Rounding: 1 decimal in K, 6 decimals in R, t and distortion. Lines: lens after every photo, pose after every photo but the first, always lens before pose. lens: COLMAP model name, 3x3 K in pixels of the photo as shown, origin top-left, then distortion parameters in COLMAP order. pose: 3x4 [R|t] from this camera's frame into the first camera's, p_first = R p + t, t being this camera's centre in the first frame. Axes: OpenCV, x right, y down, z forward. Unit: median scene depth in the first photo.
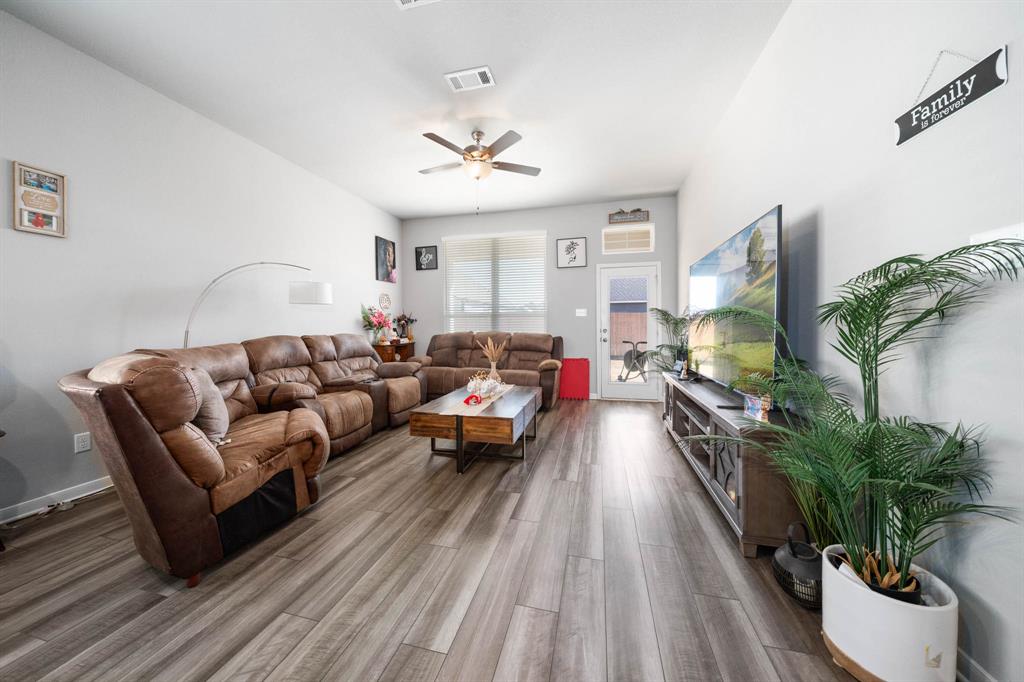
lens RADIAL K [[350.2, 0, 510.9], [0, 350.2, 329.9], [0, 0, 1]] dist [0.000122, -0.000022]
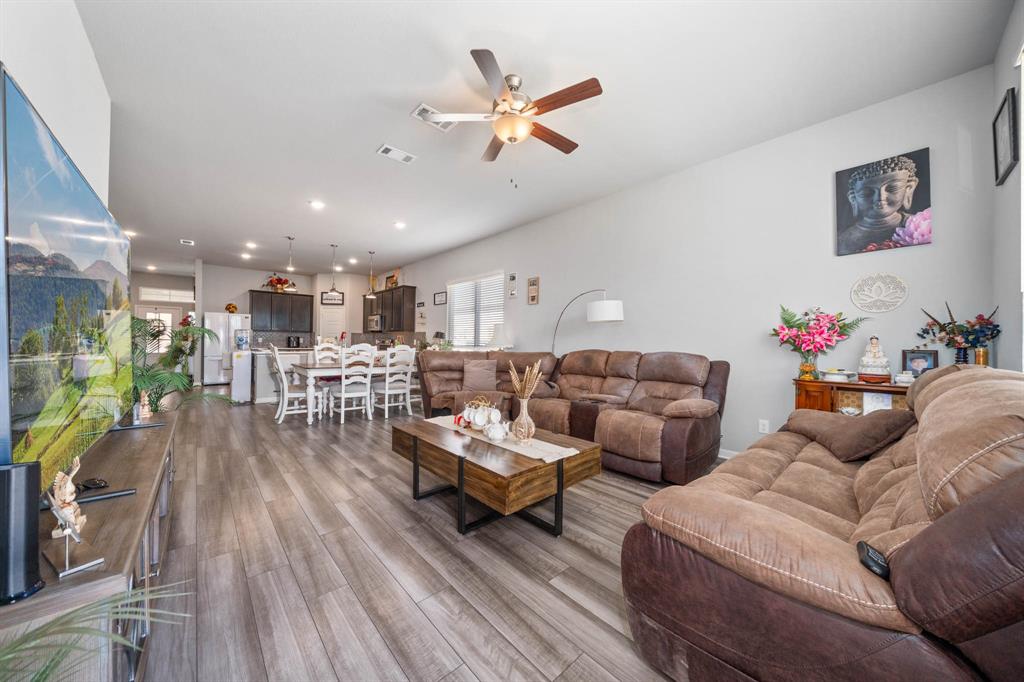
lens RADIAL K [[350.2, 0, 510.1], [0, 350.2, 338.8], [0, 0, 1]] dist [0.000122, -0.000022]
pose [[-0.557842, 0.000241, -0.829947, 0.321658], [-0.010782, 0.999913, 0.007537, -0.016186], [0.829877, 0.013153, -0.557791, 0.866205]]
